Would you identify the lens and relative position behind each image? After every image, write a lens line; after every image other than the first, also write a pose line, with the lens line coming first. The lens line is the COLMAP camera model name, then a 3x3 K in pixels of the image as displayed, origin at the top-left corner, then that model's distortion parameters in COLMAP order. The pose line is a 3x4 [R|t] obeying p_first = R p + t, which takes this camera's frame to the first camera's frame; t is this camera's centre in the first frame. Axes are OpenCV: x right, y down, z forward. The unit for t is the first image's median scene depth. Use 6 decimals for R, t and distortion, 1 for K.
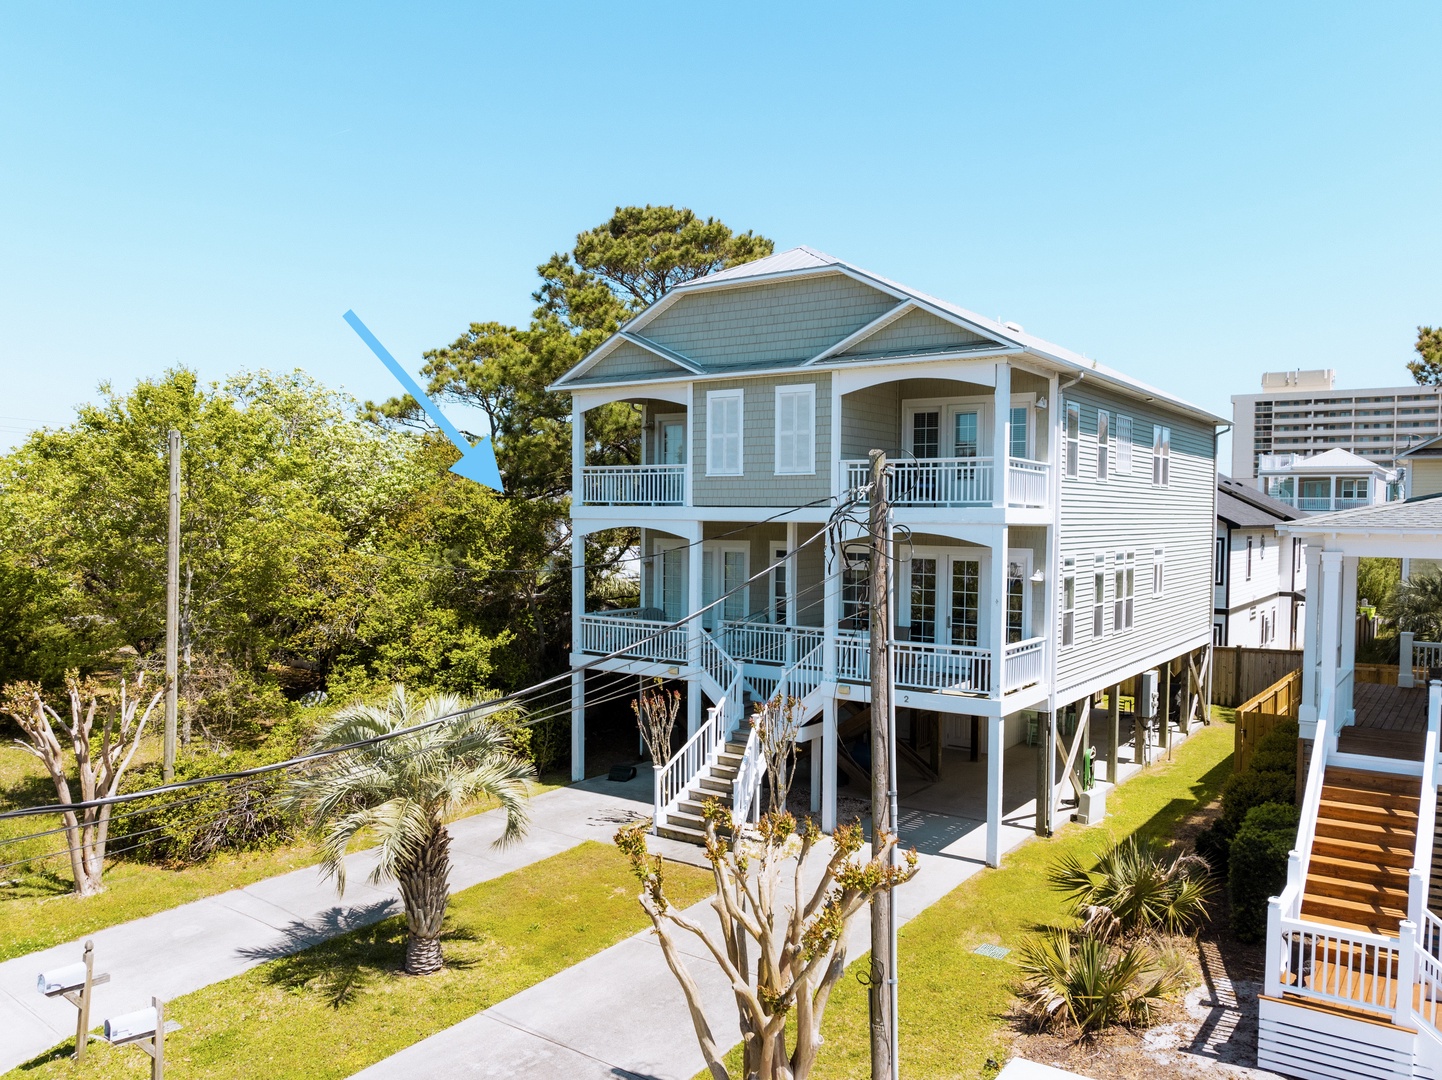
lens RADIAL K [[1073.2, 0, 706.9], [0, 1073.2, 551.2], [0, 0, 1]] dist [-0.037852, -0.004539]
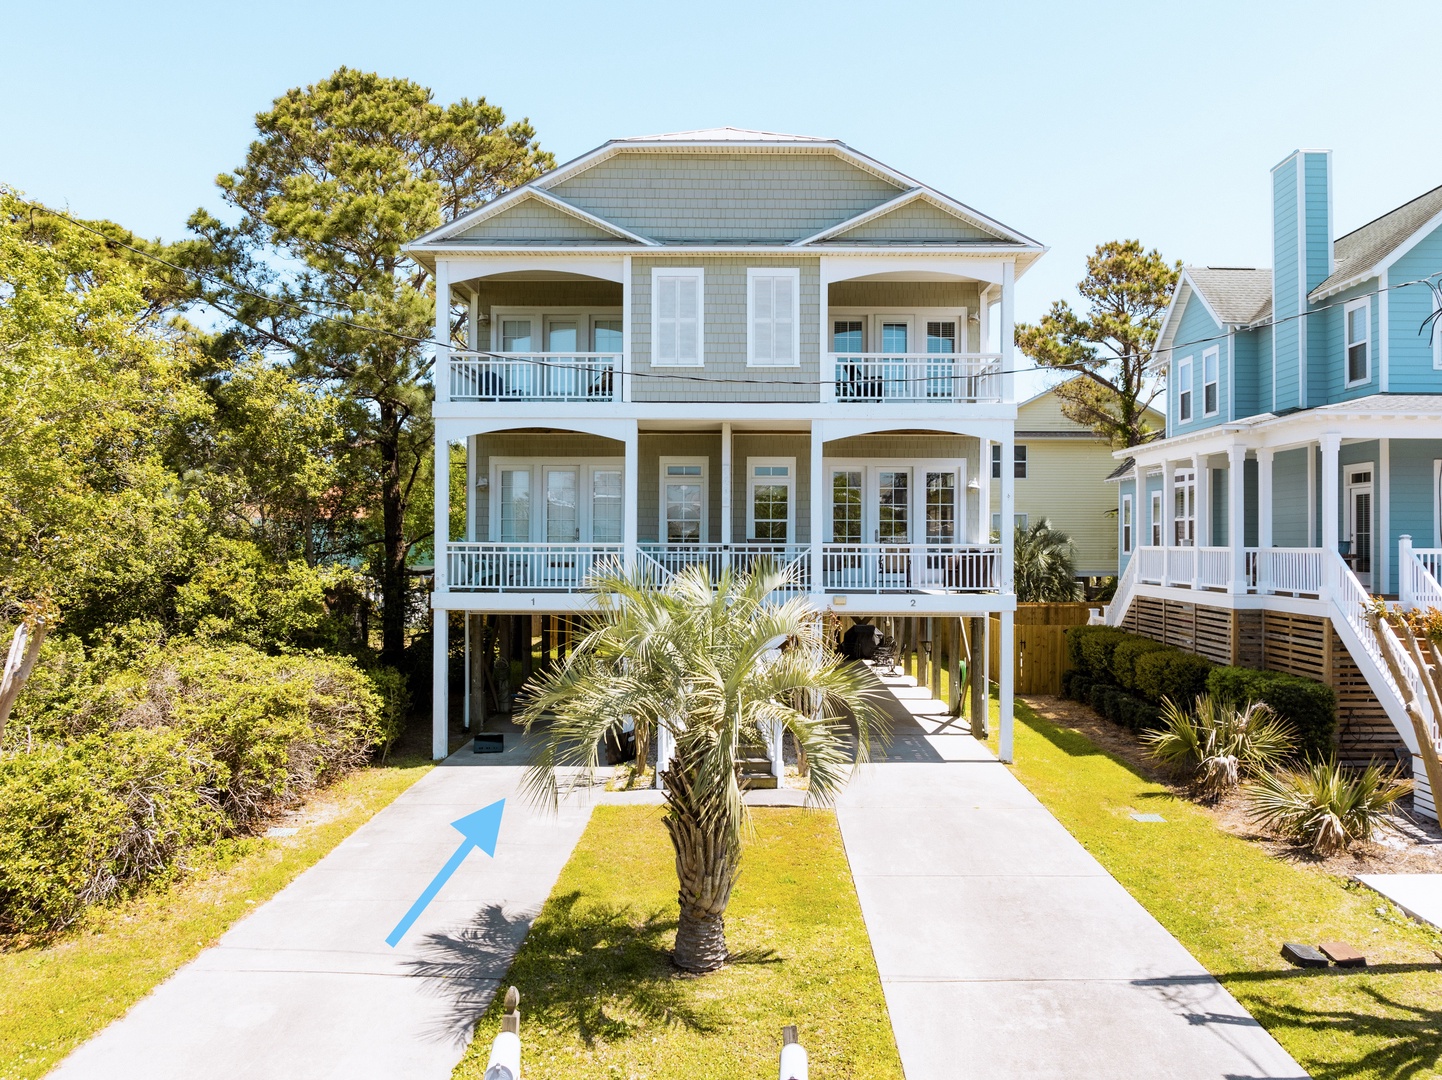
lens RADIAL K [[1073.2, 0, 730.2], [0, 1073.2, 530.6], [0, 0, 1]] dist [-0.037852, -0.004539]
pose [[0.815908, 0.002581, 0.578177, -0.464545], [0.020879, 0.999206, -0.033925, 0.095135], [-0.577805, 0.039751, 0.815206, 0.290313]]
